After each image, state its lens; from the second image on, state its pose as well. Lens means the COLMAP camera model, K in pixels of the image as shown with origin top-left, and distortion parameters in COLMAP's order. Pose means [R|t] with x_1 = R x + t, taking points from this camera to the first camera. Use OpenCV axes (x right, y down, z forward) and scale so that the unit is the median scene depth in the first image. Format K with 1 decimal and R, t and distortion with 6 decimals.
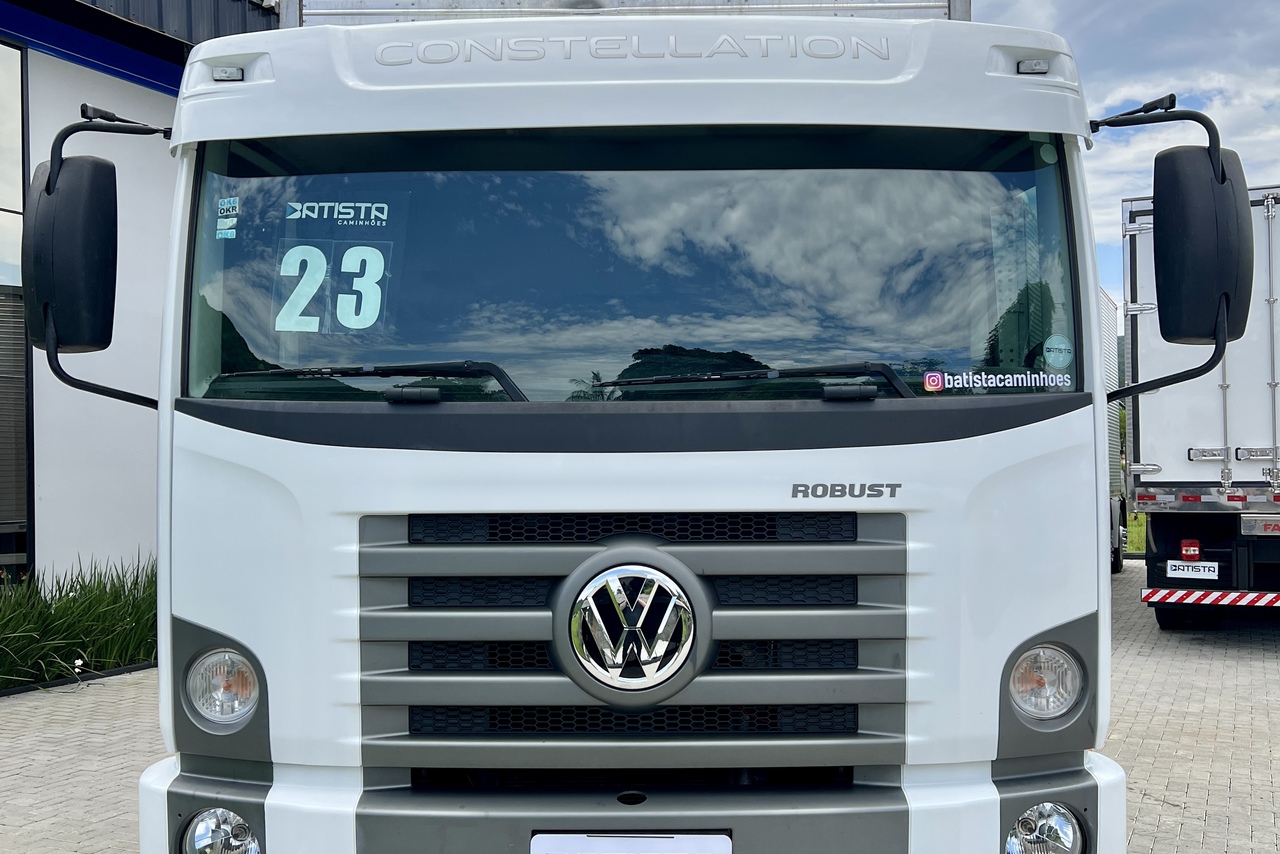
lens RADIAL K [[1268.1, 0, 640.0], [0, 1268.1, 427.0], [0, 0, 1]] dist [0.144760, -0.297138]
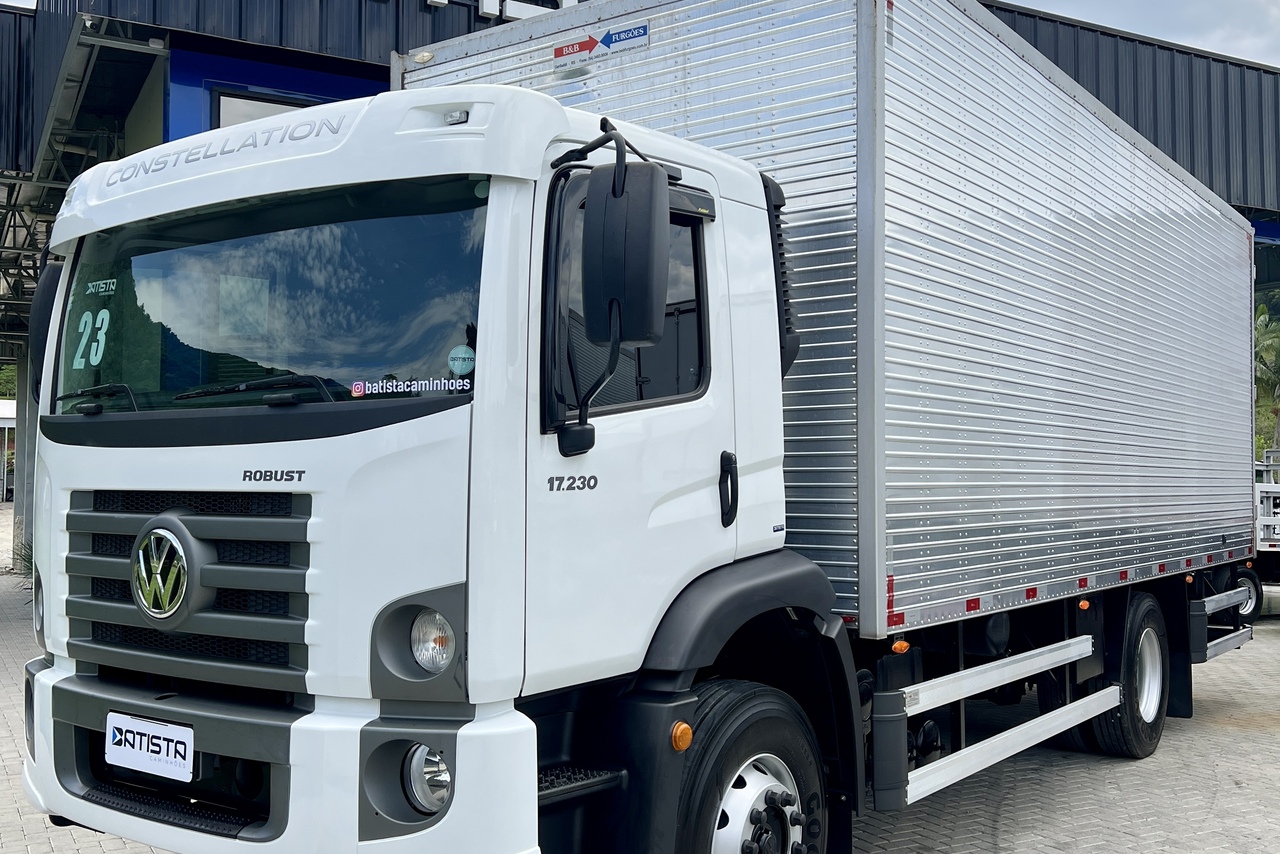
lens RADIAL K [[1268.1, 0, 640.0], [0, 1268.1, 427.0], [0, 0, 1]] dist [0.144760, -0.297138]
pose [[0.814275, -0.015168, -0.580281, 1.200378], [0.006161, 0.999828, -0.017489, 0.025244], [0.580447, 0.010666, 0.814228, 0.158056]]
